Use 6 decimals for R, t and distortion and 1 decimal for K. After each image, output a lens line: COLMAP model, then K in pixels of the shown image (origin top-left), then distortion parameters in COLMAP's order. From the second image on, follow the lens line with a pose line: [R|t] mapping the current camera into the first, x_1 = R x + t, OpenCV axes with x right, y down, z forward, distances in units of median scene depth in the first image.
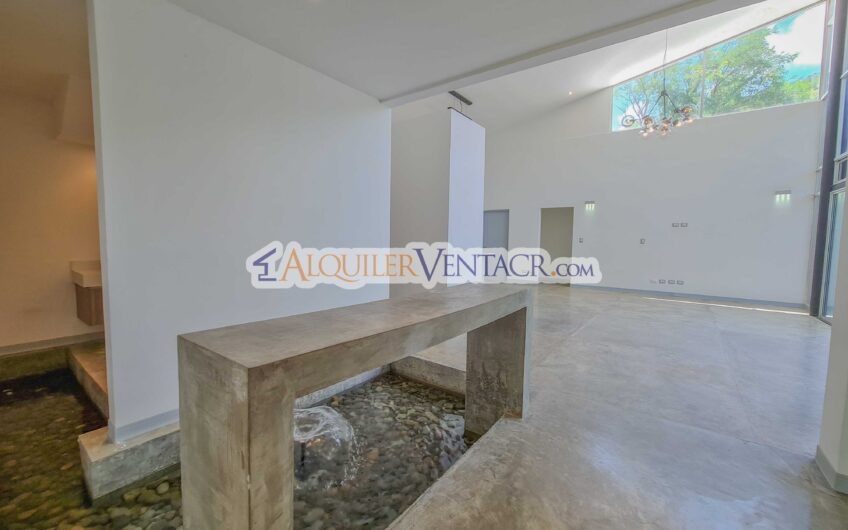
lens RADIAL K [[342.2, 0, 419.8], [0, 342.2, 261.5], [0, 0, 1]] dist [-0.006736, 0.001424]
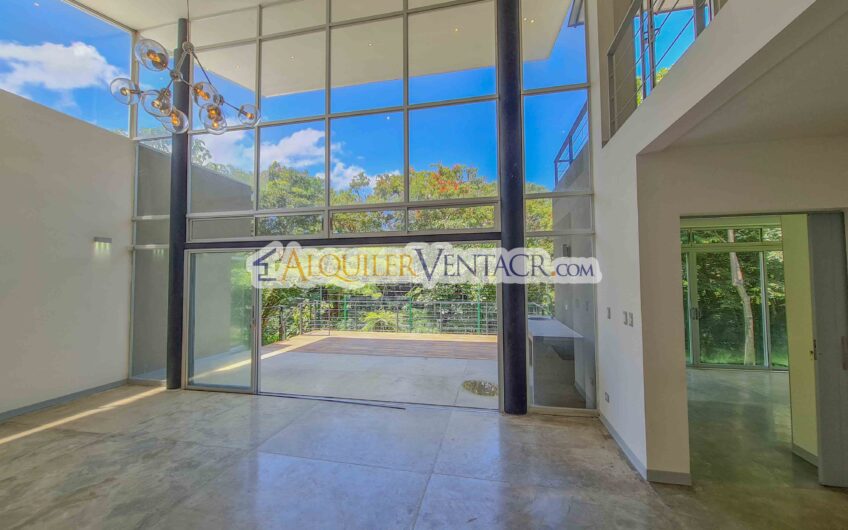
lens RADIAL K [[342.2, 0, 416.7], [0, 342.2, 263.8], [0, 0, 1]] dist [-0.006736, 0.001424]
pose [[-0.431115, 0.026330, 0.901913, 0.067845], [0.058020, 0.998314, -0.001411, -0.091062], [-0.900430, 0.051721, -0.431916, 0.588109]]
